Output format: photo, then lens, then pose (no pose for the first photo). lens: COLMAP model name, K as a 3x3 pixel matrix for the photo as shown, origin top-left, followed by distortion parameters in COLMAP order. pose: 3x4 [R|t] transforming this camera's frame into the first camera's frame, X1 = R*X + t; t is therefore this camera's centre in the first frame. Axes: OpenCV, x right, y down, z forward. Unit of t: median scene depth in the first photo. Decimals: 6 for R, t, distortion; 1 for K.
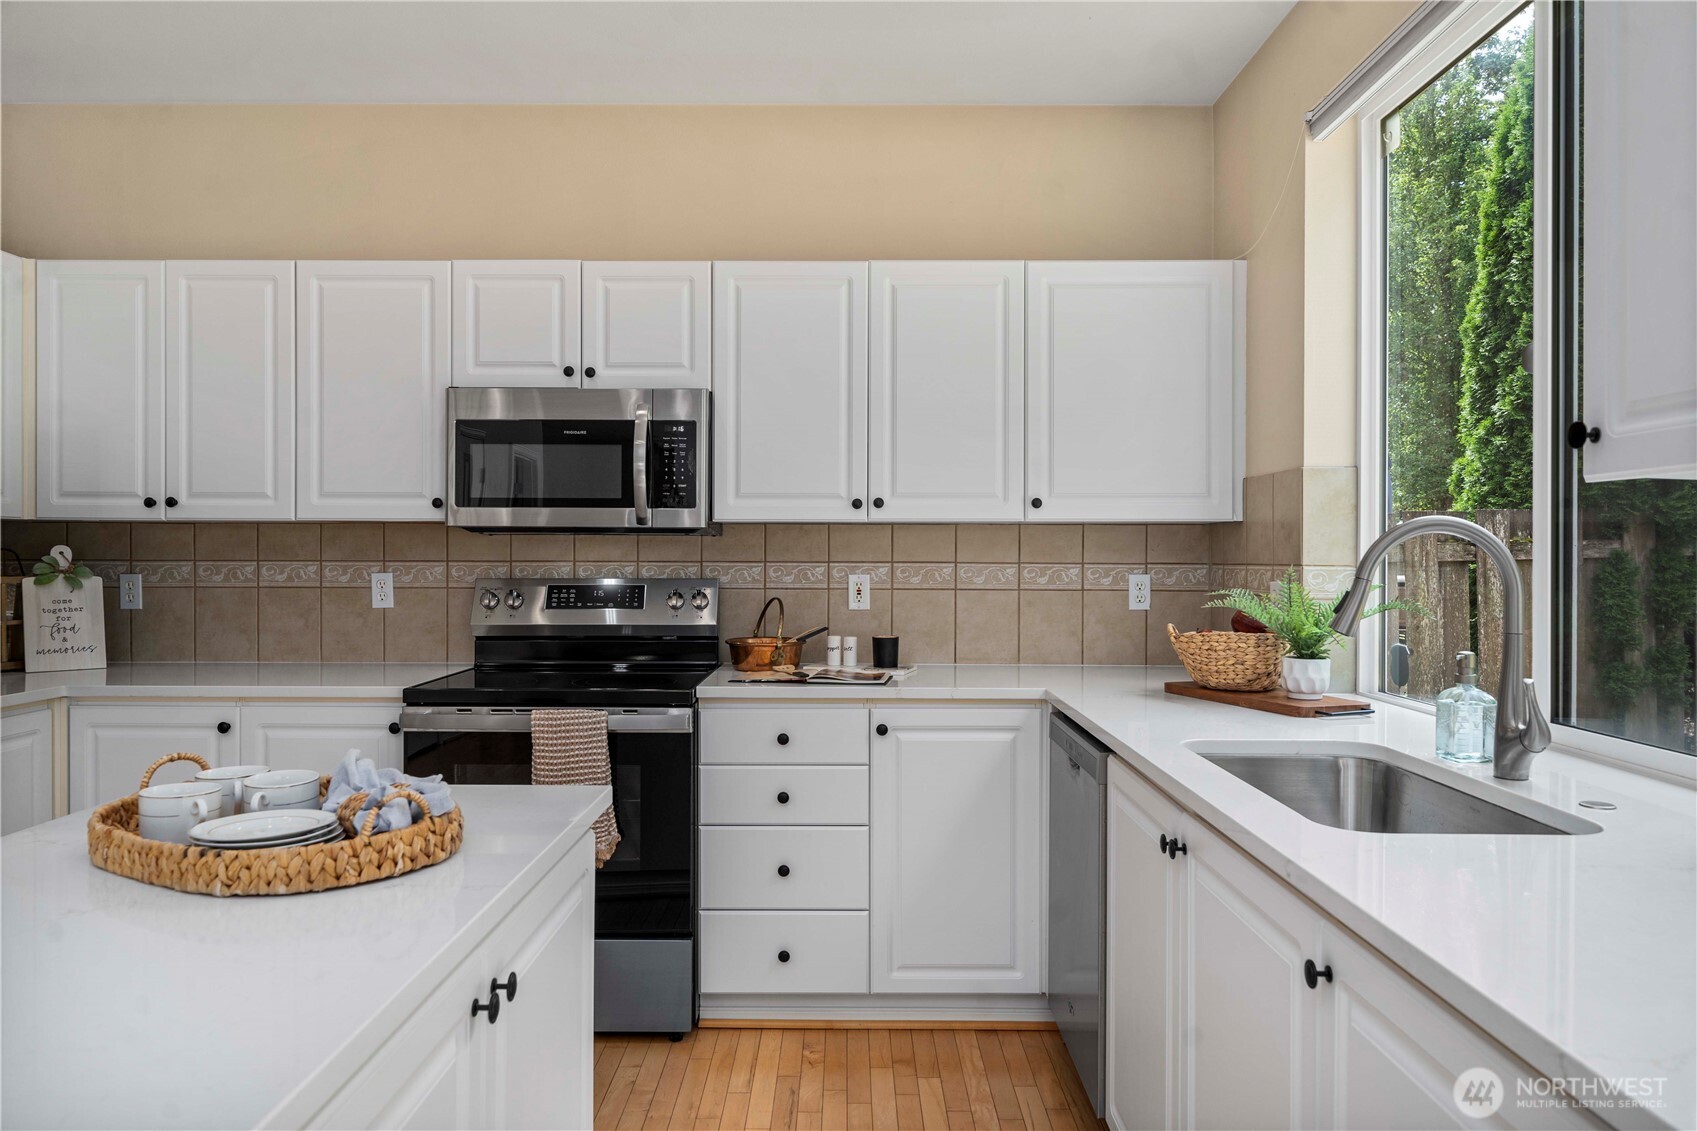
lens RADIAL K [[1179.6, 0, 858.8], [0, 1179.6, 559.1], [0, 0, 1]] dist [0.002978, -0.004791]
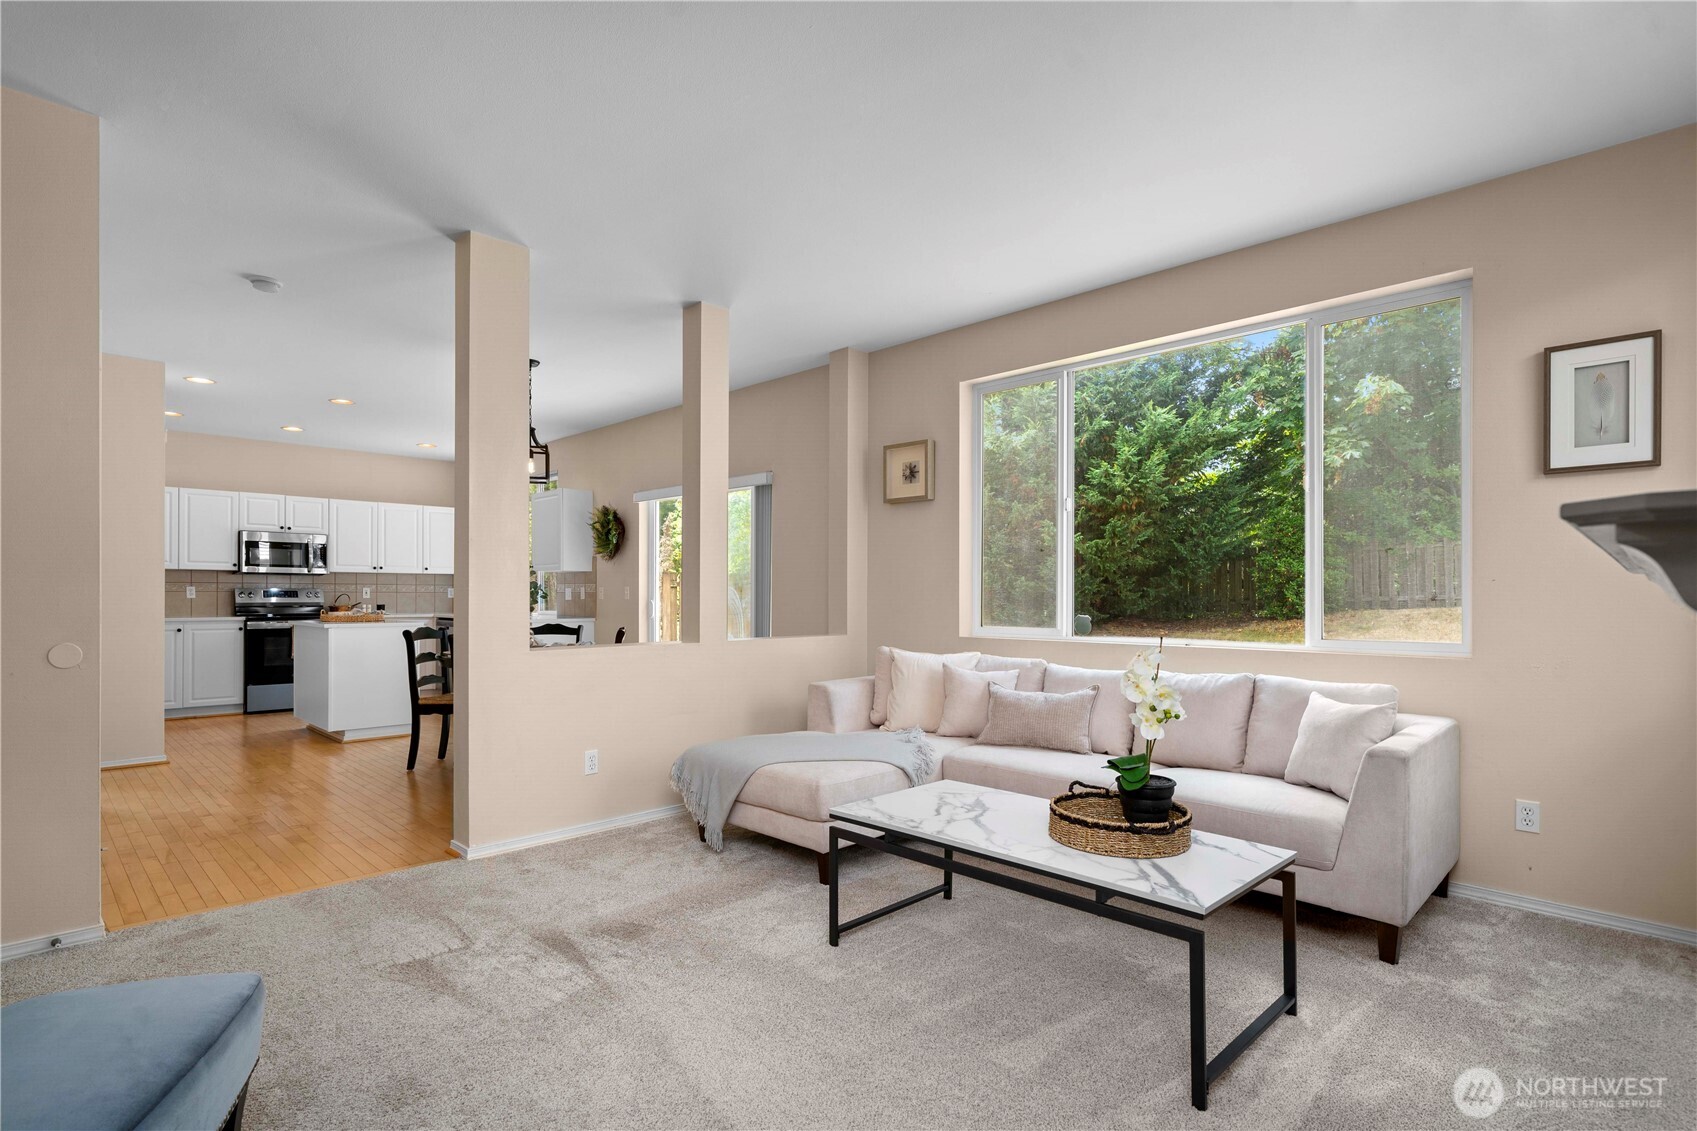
lens RADIAL K [[824.4, 0, 856.5], [0, 824.4, 595.5], [0, 0, 1]] dist [0.005865, 0.000120]
pose [[0.686547, -0.002234, 0.727082, -0.847326], [0.001328, 0.999997, 0.001818, 0.036735], [-0.727085, -0.000282, 0.686548, -1.881623]]
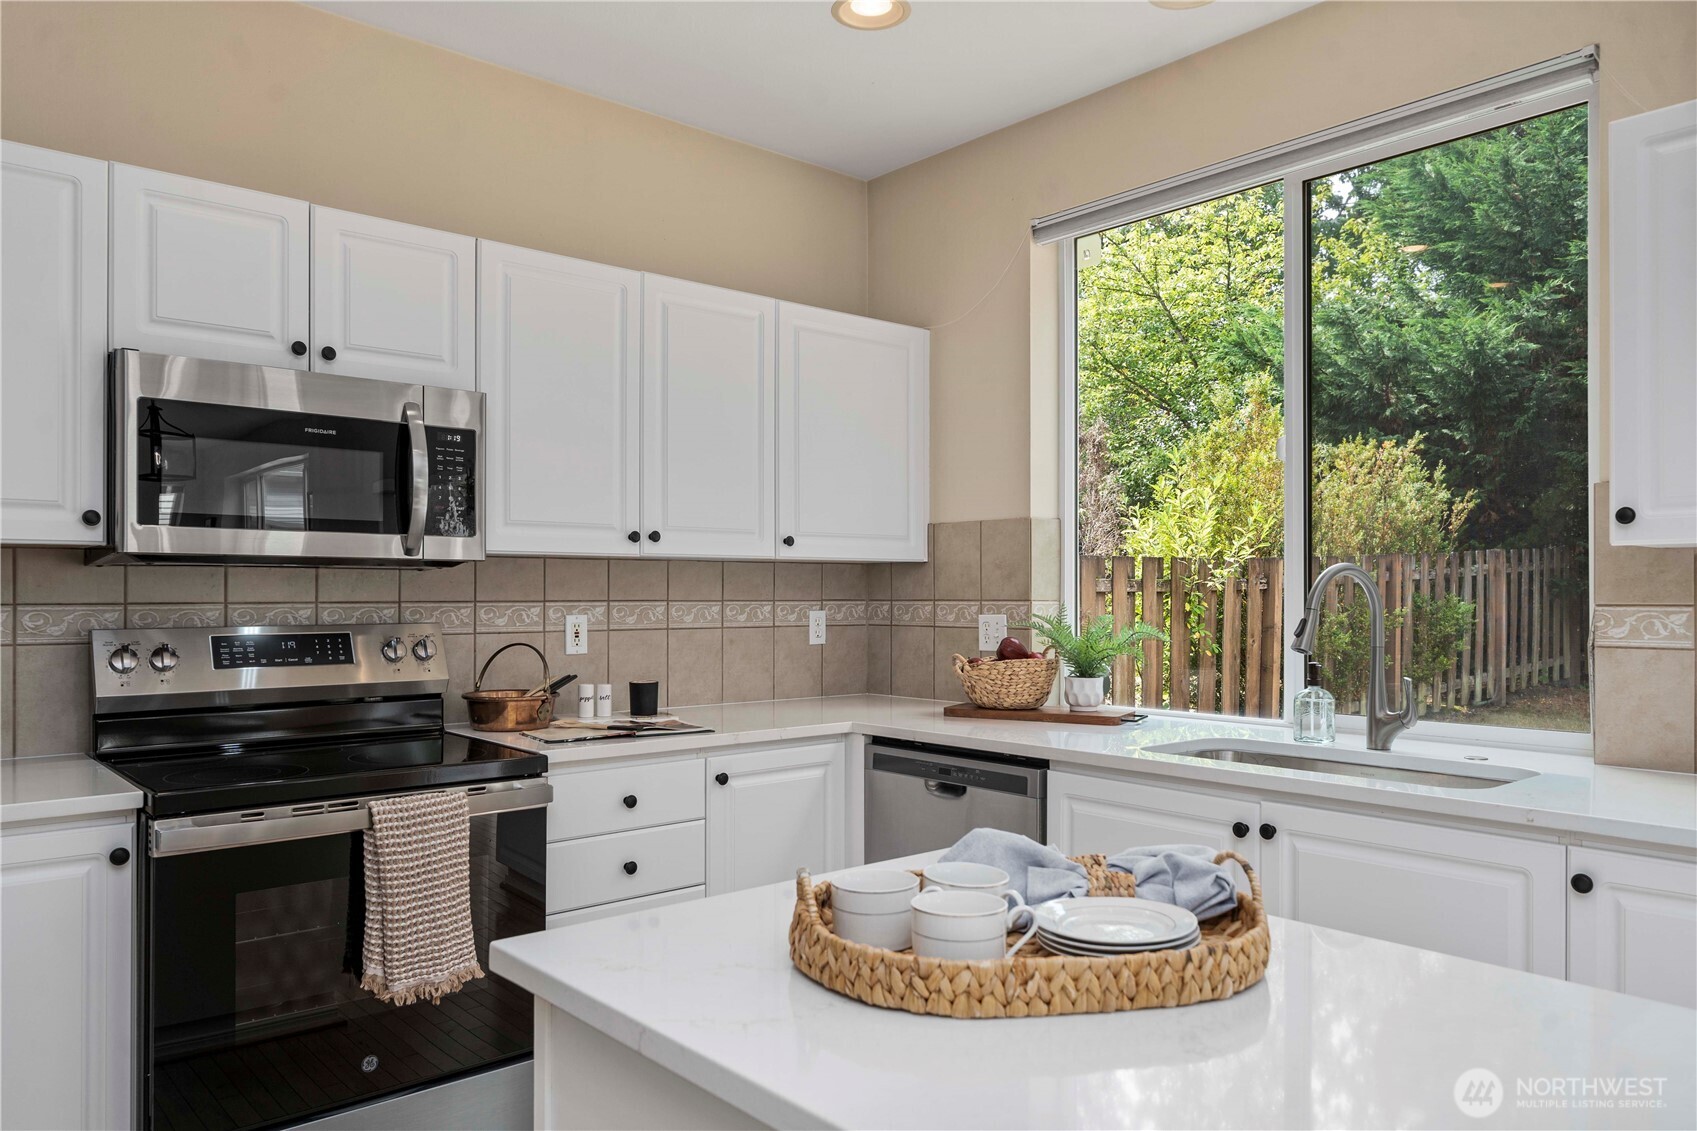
lens RADIAL K [[1181.8, 0, 867.5], [0, 1181.8, 595.0], [0, 0, 1]] dist [-0.007154, 0.008015]
pose [[0.738006, -0.004632, 0.674779, -0.480827], [0.005558, 0.999984, 0.000785, -0.001724], [-0.674772, 0.003171, 0.738020, 0.206112]]
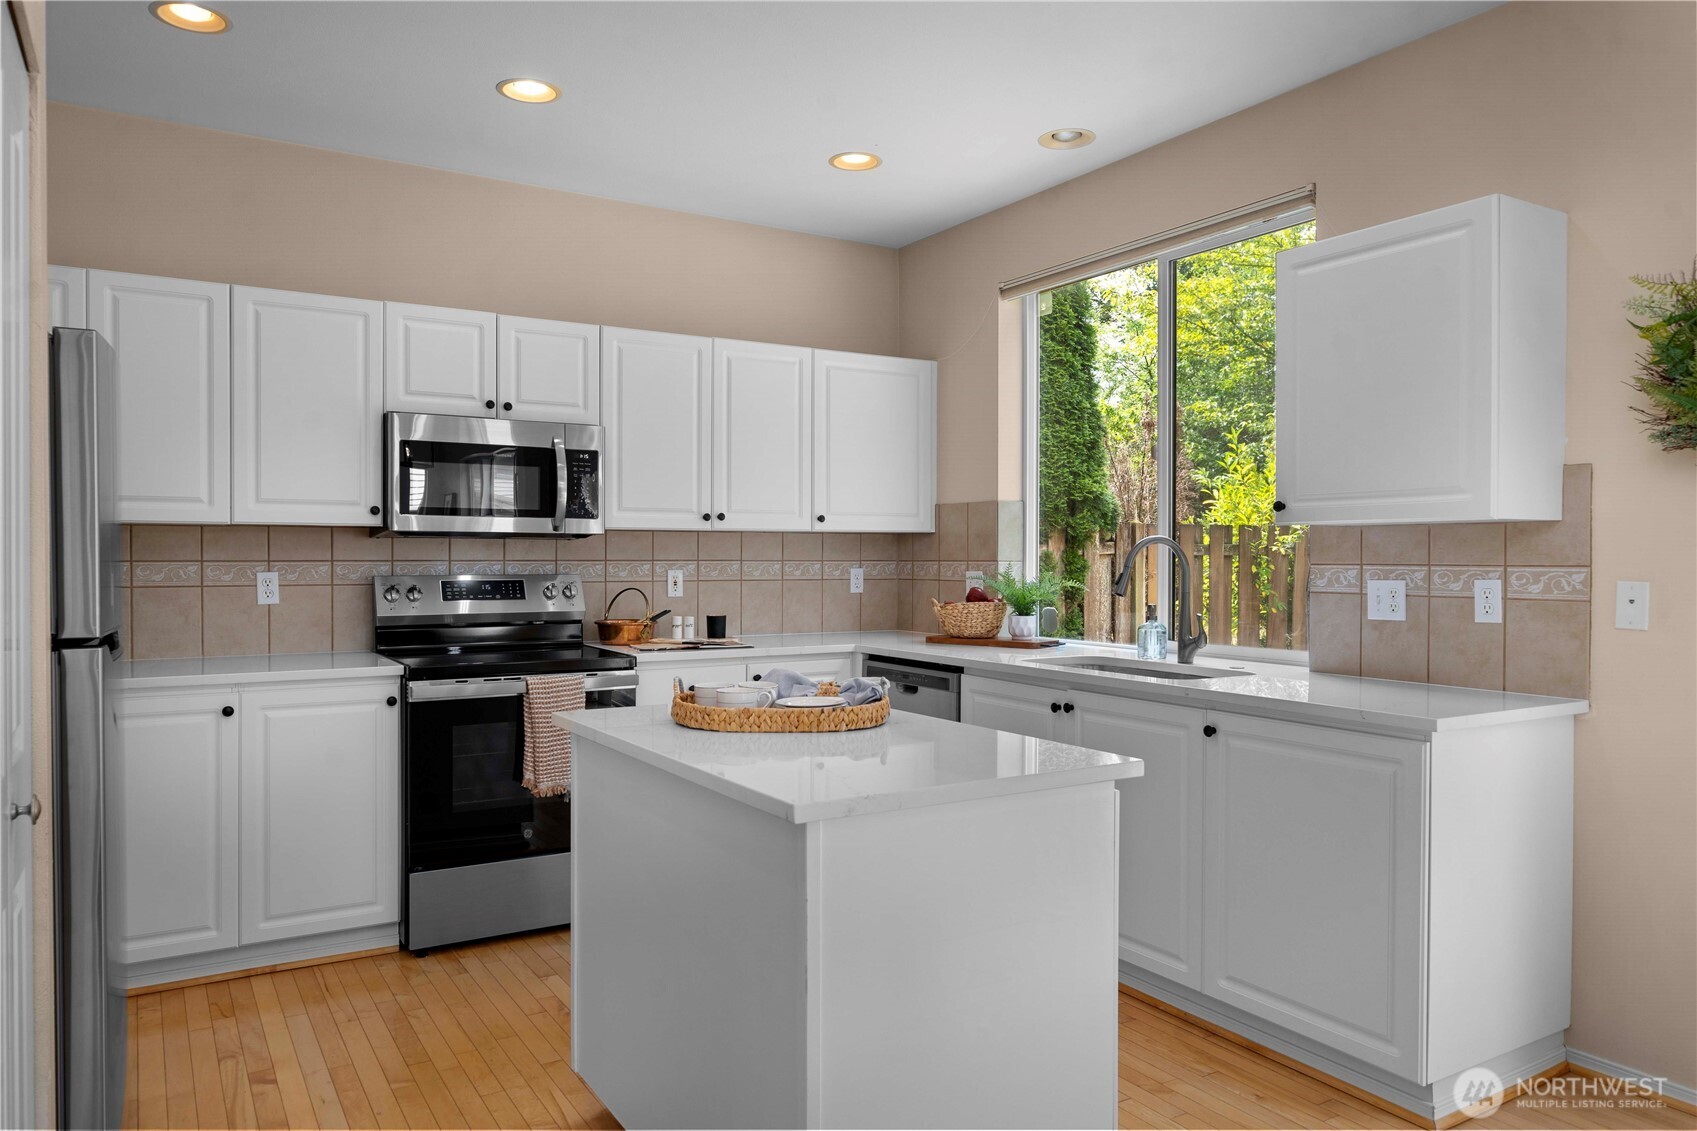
lens RADIAL K [[1181.8, 0, 889.2], [0, 1181.8, 573.8], [0, 0, 1]] dist [-0.007154, 0.008015]
pose [[0.832784, -0.010150, 0.553506, -0.574986], [0.003189, 0.999903, 0.013537, 0.000477], [-0.553589, -0.009508, 0.832735, -0.243916]]
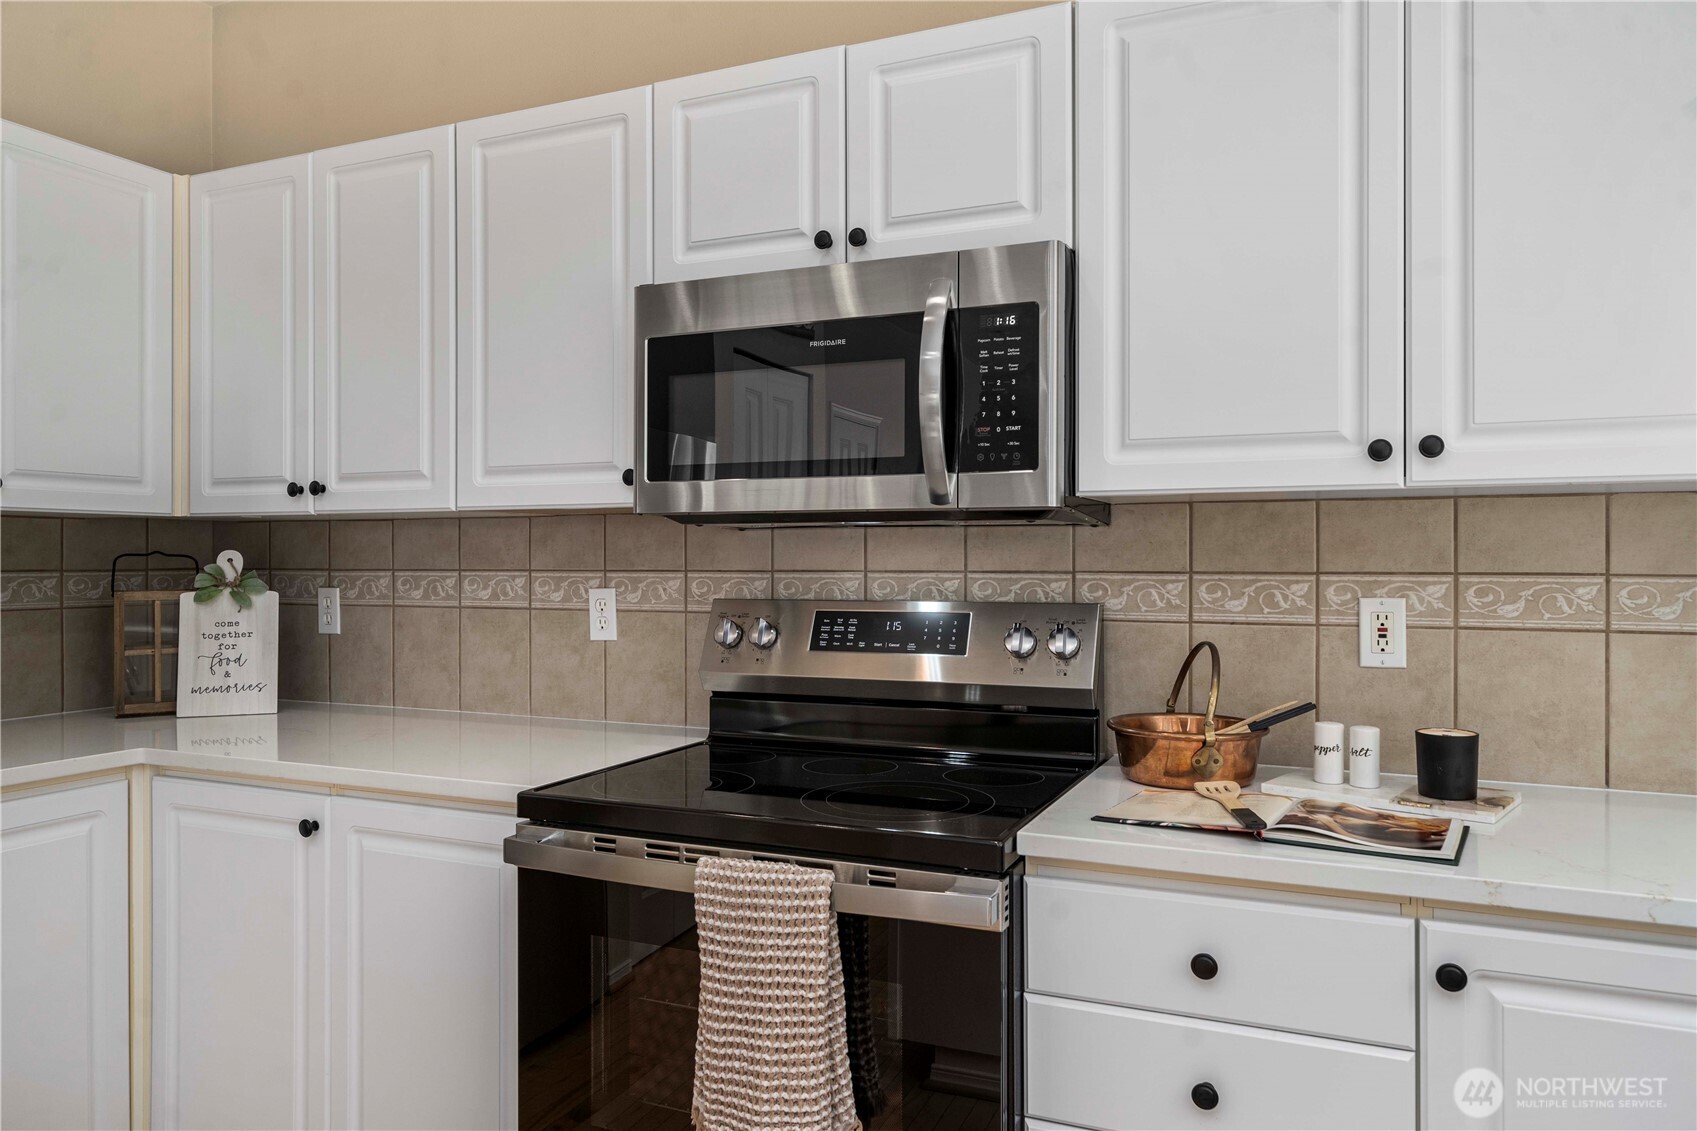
lens RADIAL K [[1181.8, 0, 832.5], [0, 1181.8, 557.5], [0, 0, 1]] dist [-0.007154, 0.008015]
pose [[0.910229, -0.004089, -0.414085, -0.005319], [0.000952, 0.999969, -0.007783, -0.000733], [0.414104, 0.006691, 0.910205, 0.478720]]
